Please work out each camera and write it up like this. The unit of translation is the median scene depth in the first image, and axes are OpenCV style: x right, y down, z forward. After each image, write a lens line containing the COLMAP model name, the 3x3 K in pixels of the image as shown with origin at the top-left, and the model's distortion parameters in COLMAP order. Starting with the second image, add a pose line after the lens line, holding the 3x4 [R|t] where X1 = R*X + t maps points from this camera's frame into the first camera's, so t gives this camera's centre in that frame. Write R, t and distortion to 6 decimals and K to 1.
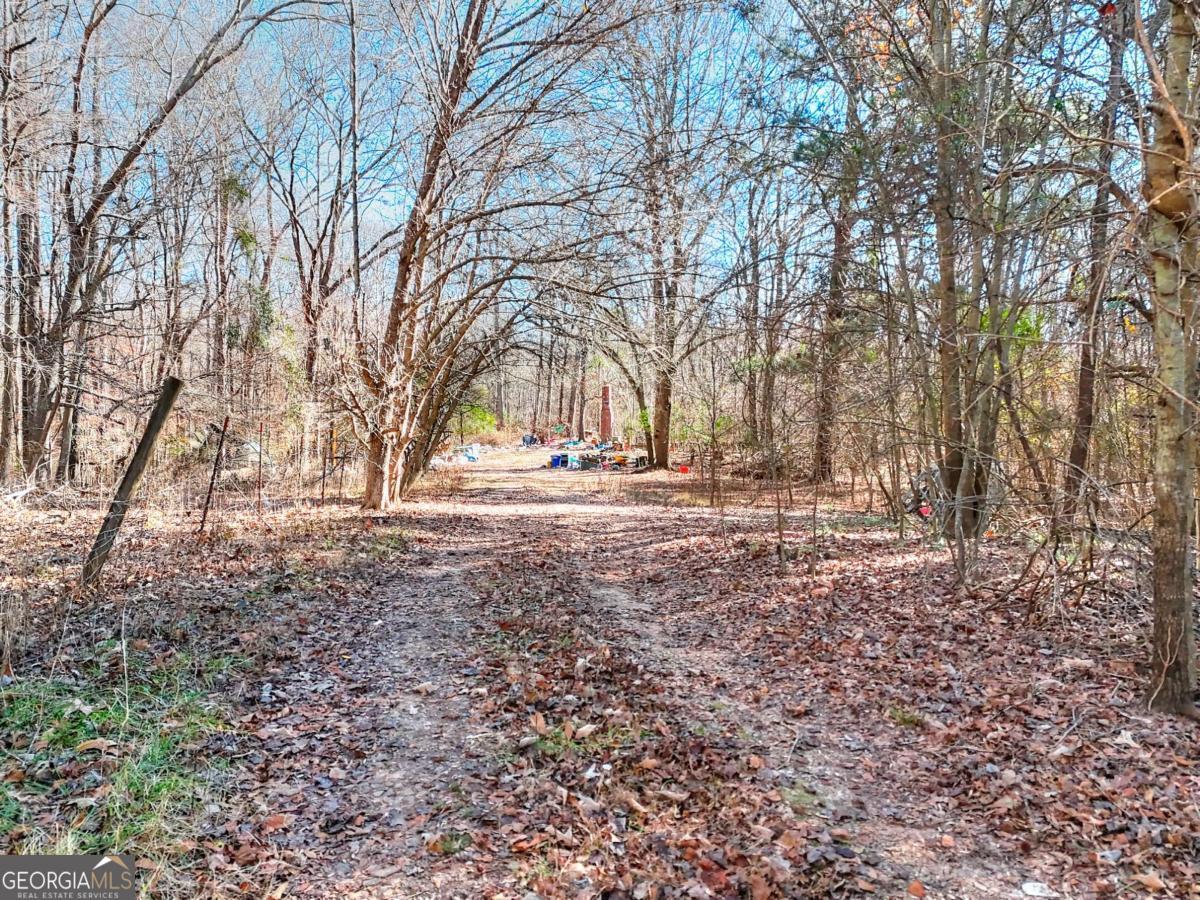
lens RADIAL K [[901.4, 0, 599.8], [0, 901.4, 449.8], [0, 0, 1]] dist [0.063572, -0.044969]
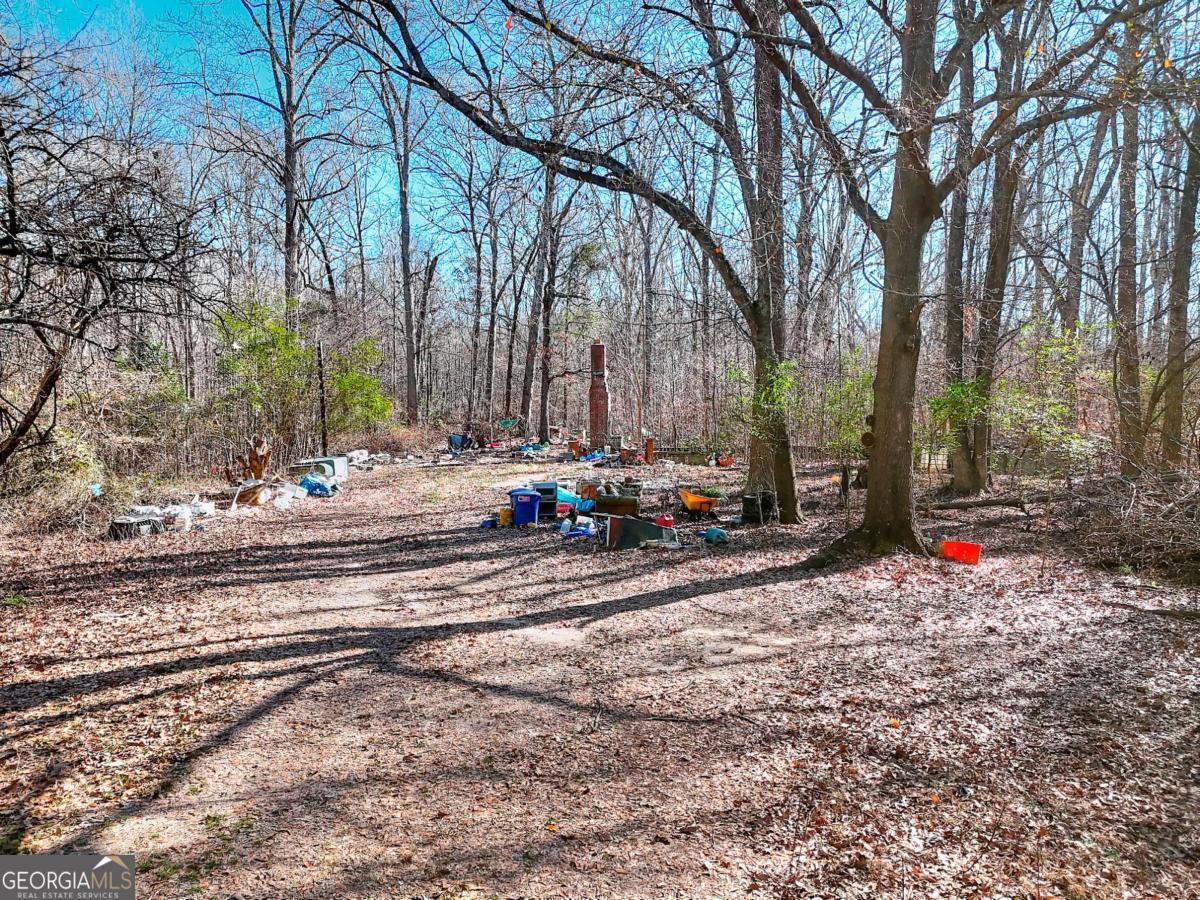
lens RADIAL K [[901.4, 0, 600.5], [0, 901.4, 448.3], [0, 0, 1]] dist [0.063572, -0.044969]
pose [[0.997601, -0.003358, 0.069147, -0.025578], [0.003337, 0.999994, 0.000421, -0.006557], [-0.069148, -0.000189, 0.997606, 0.383044]]
